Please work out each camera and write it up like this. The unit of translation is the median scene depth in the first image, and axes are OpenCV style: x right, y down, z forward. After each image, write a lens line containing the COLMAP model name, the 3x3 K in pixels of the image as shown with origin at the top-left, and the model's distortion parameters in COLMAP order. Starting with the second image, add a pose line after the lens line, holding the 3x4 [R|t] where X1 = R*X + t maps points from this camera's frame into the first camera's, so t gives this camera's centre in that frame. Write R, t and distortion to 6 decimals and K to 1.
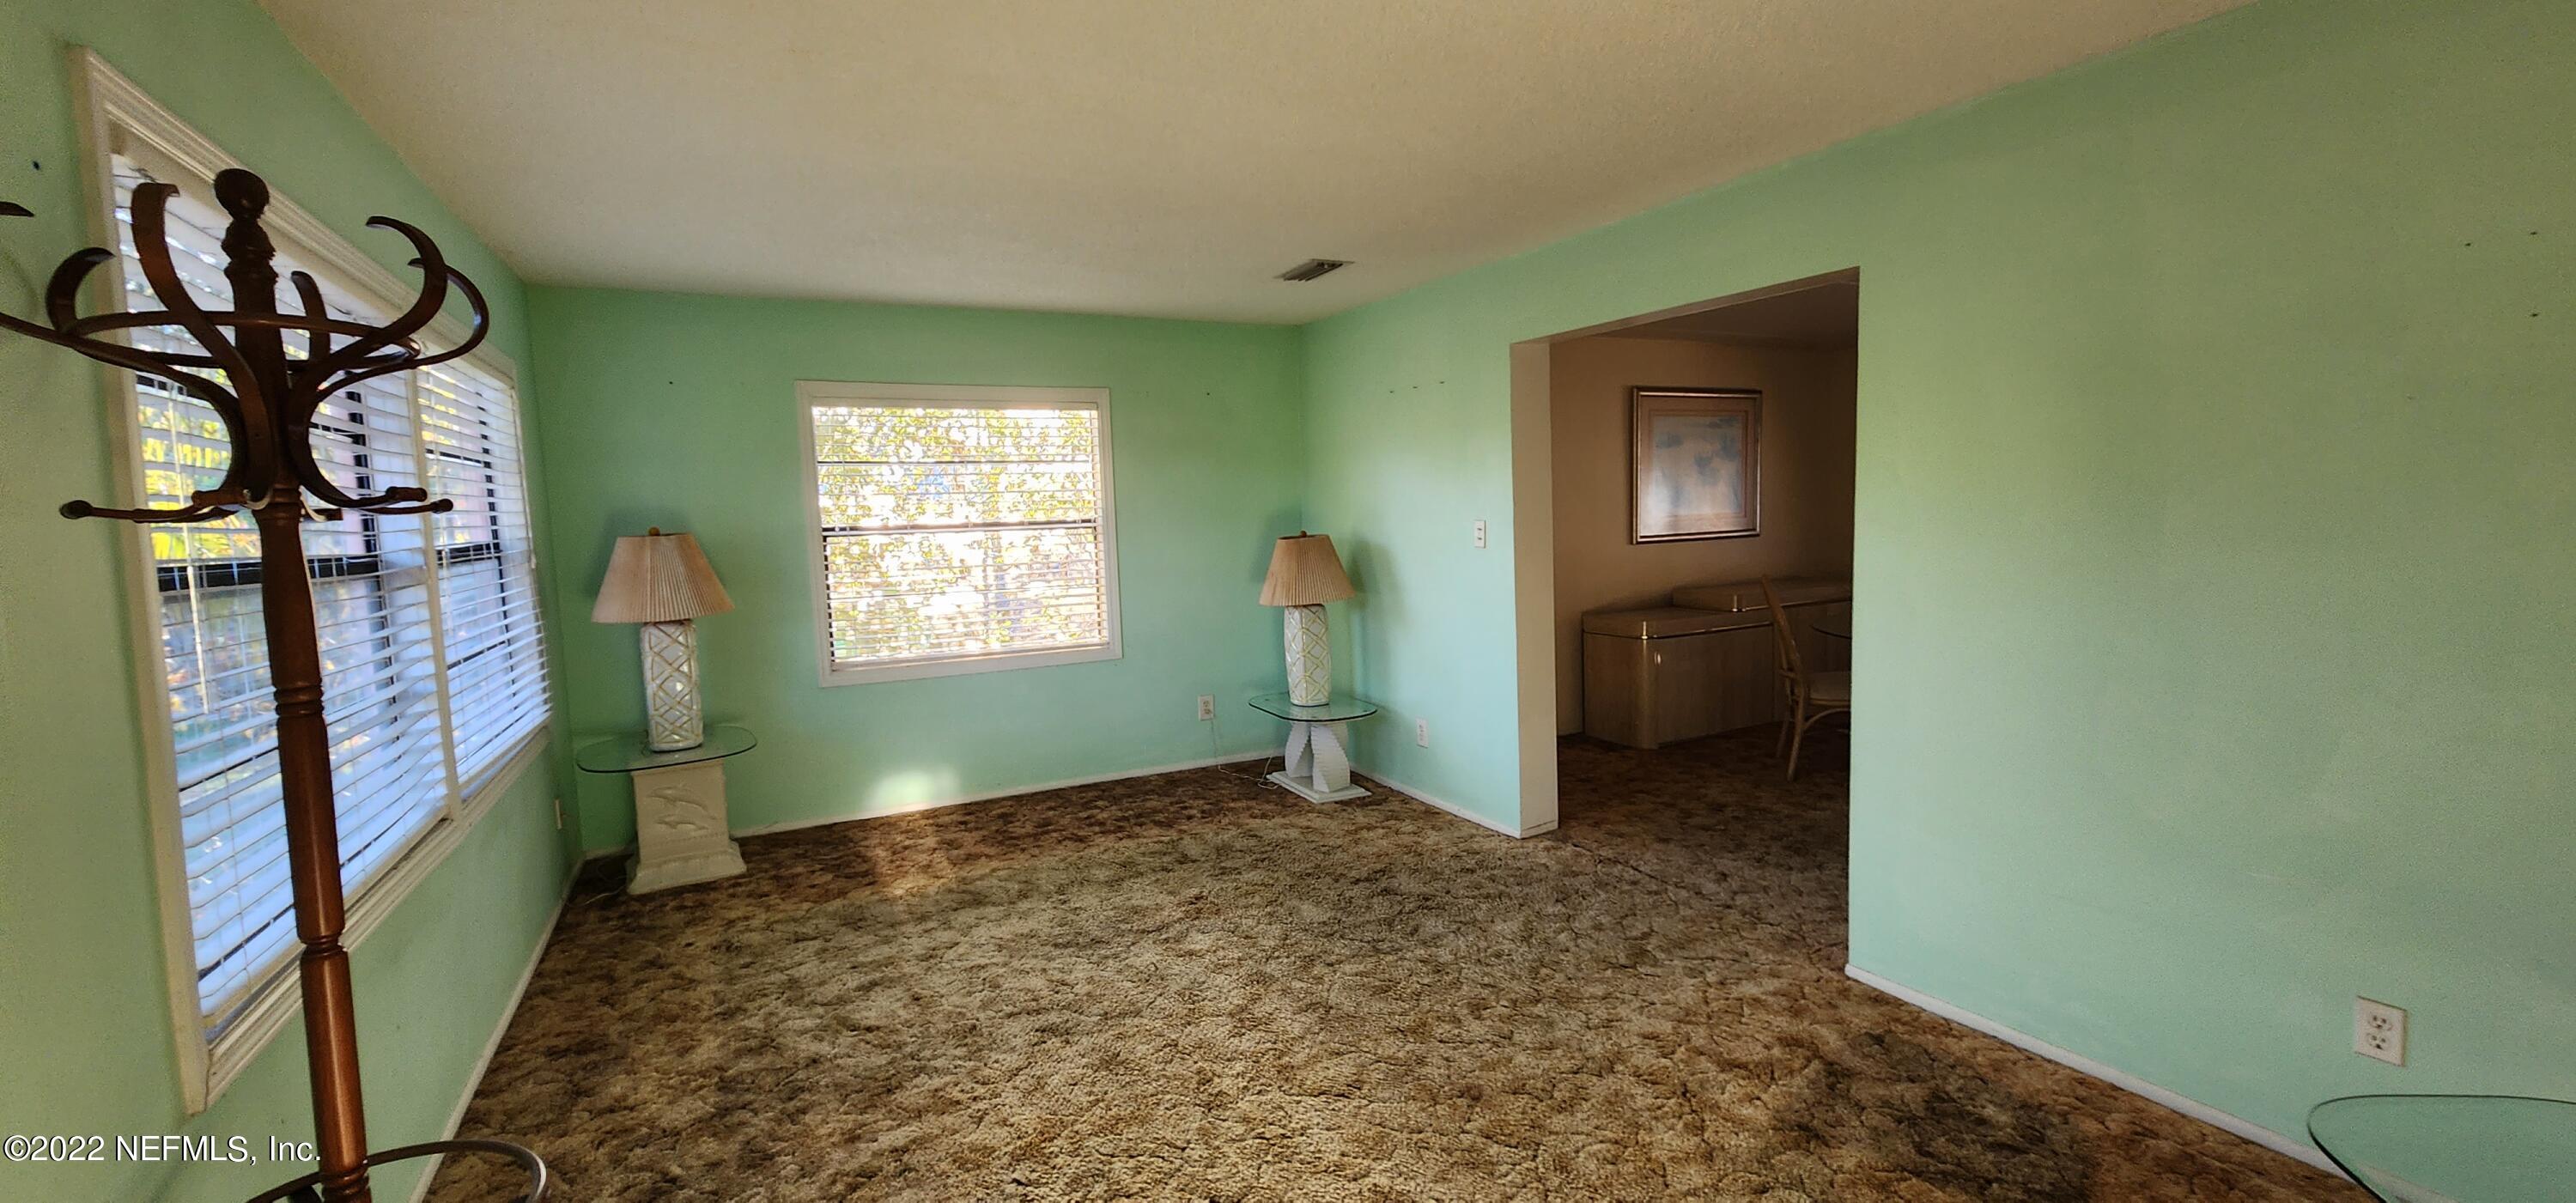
lens RADIAL K [[1058.1, 0, 1297.5], [0, 1058.1, 591.6], [0, 0, 1]] dist [0.001009, 0.001251]
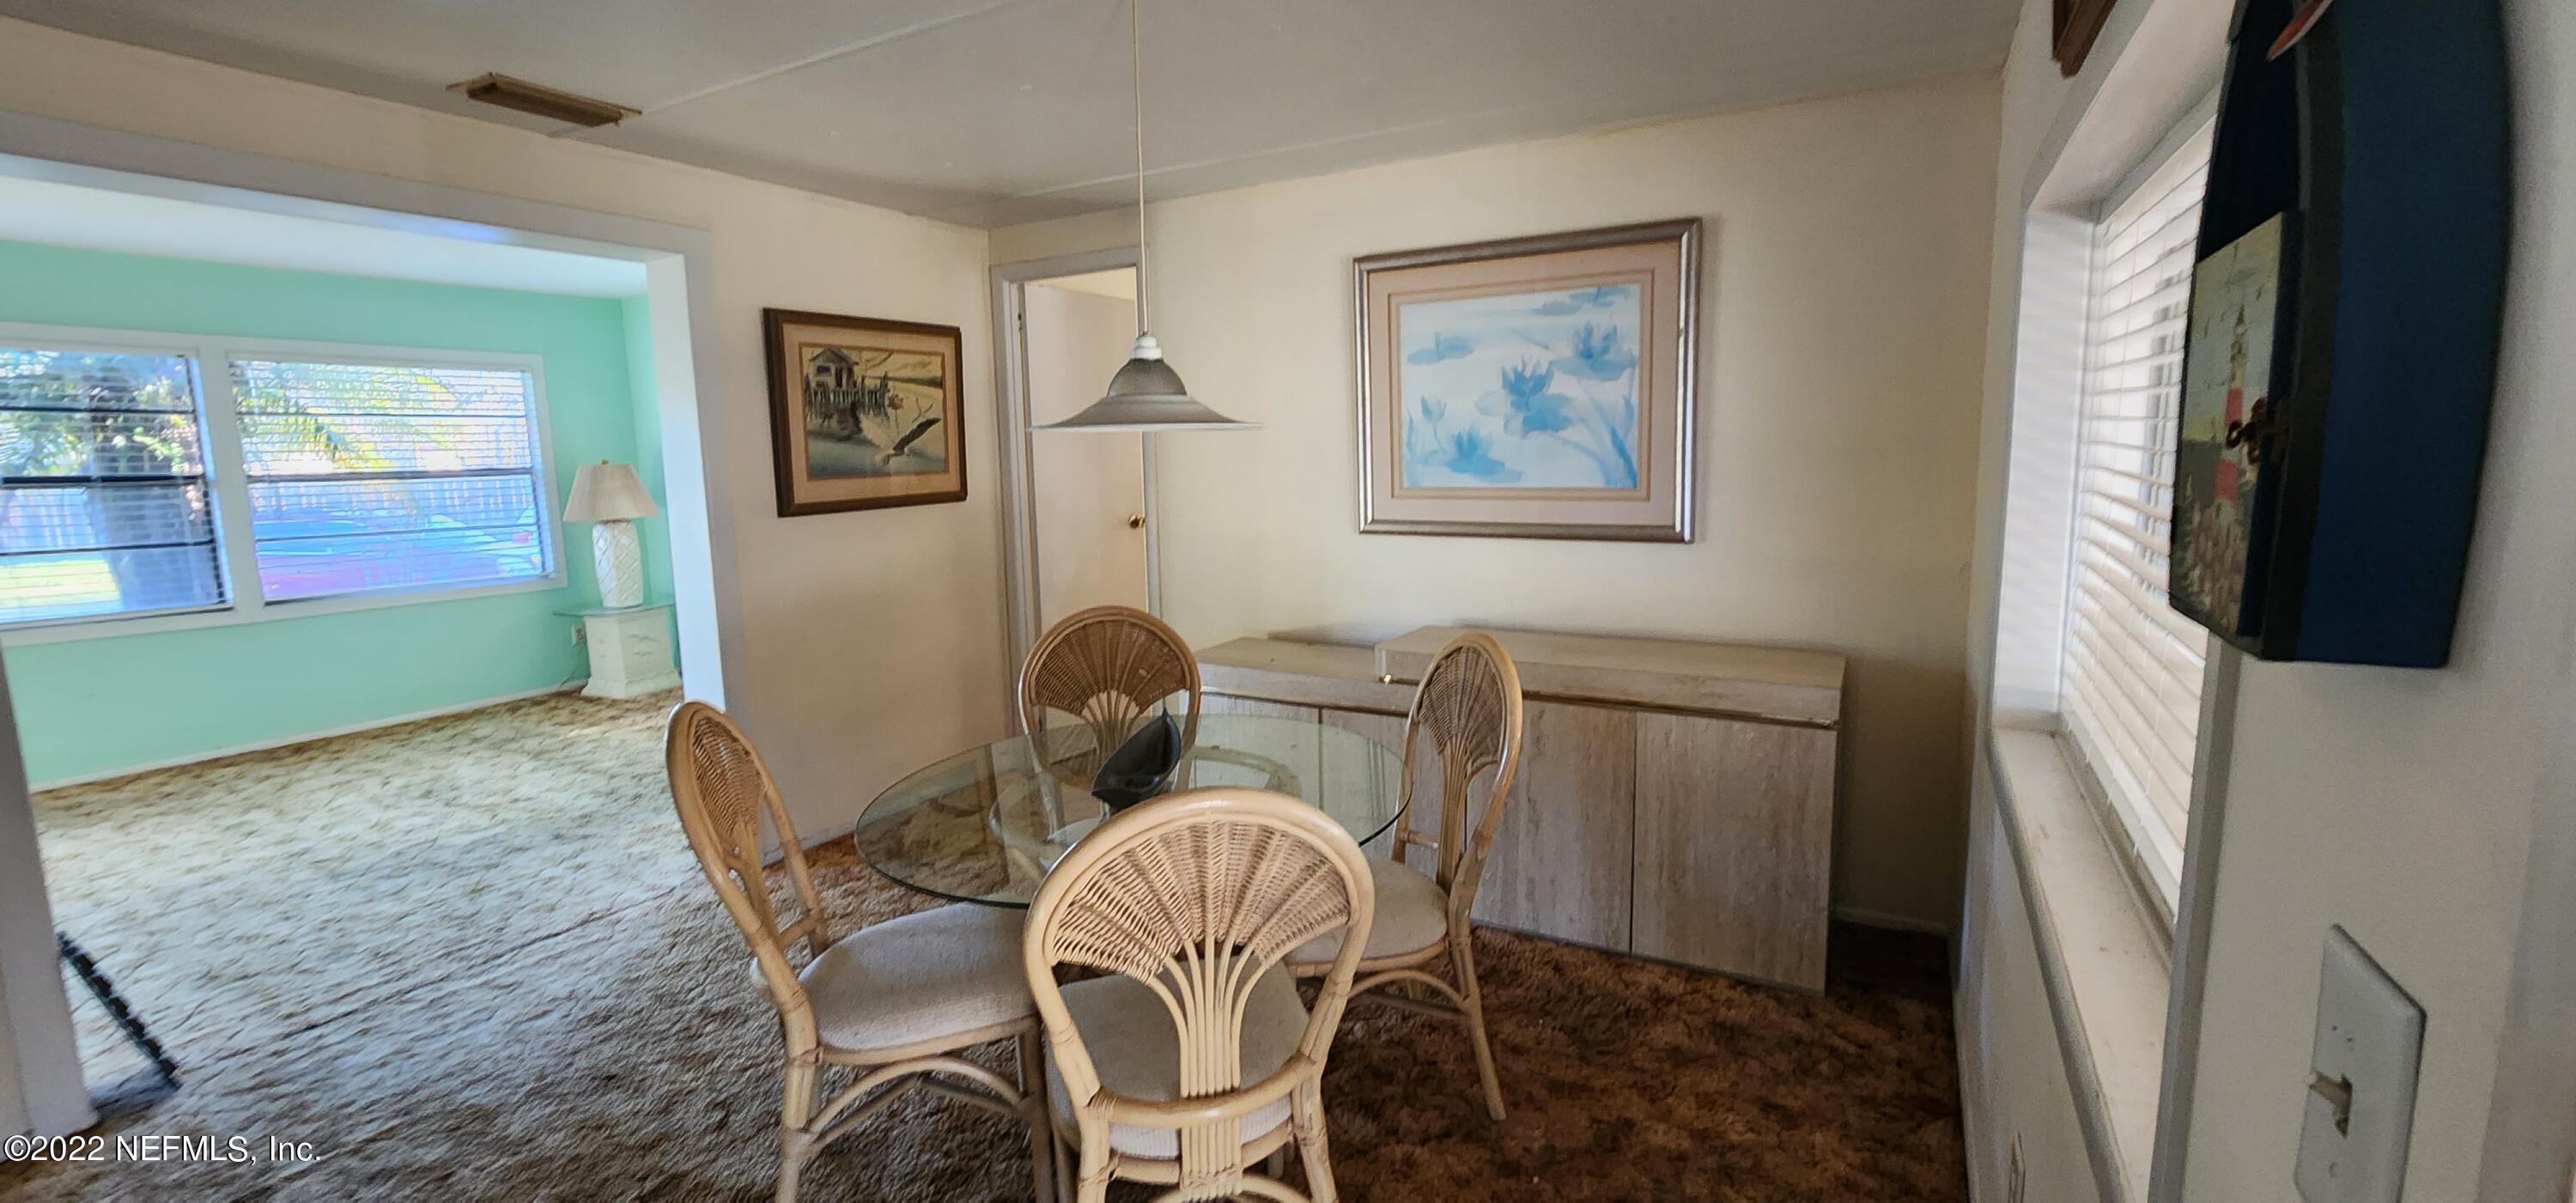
lens RADIAL K [[1058.1, 0, 1290.6], [0, 1058.1, 589.4], [0, 0, 1]] dist [0.001009, 0.001251]
pose [[0.541386, 0.134061, -0.830017, 1.174168], [-0.072105, 0.990972, 0.113027, -0.116492], [0.837676, -0.001343, 0.546165, 0.976508]]
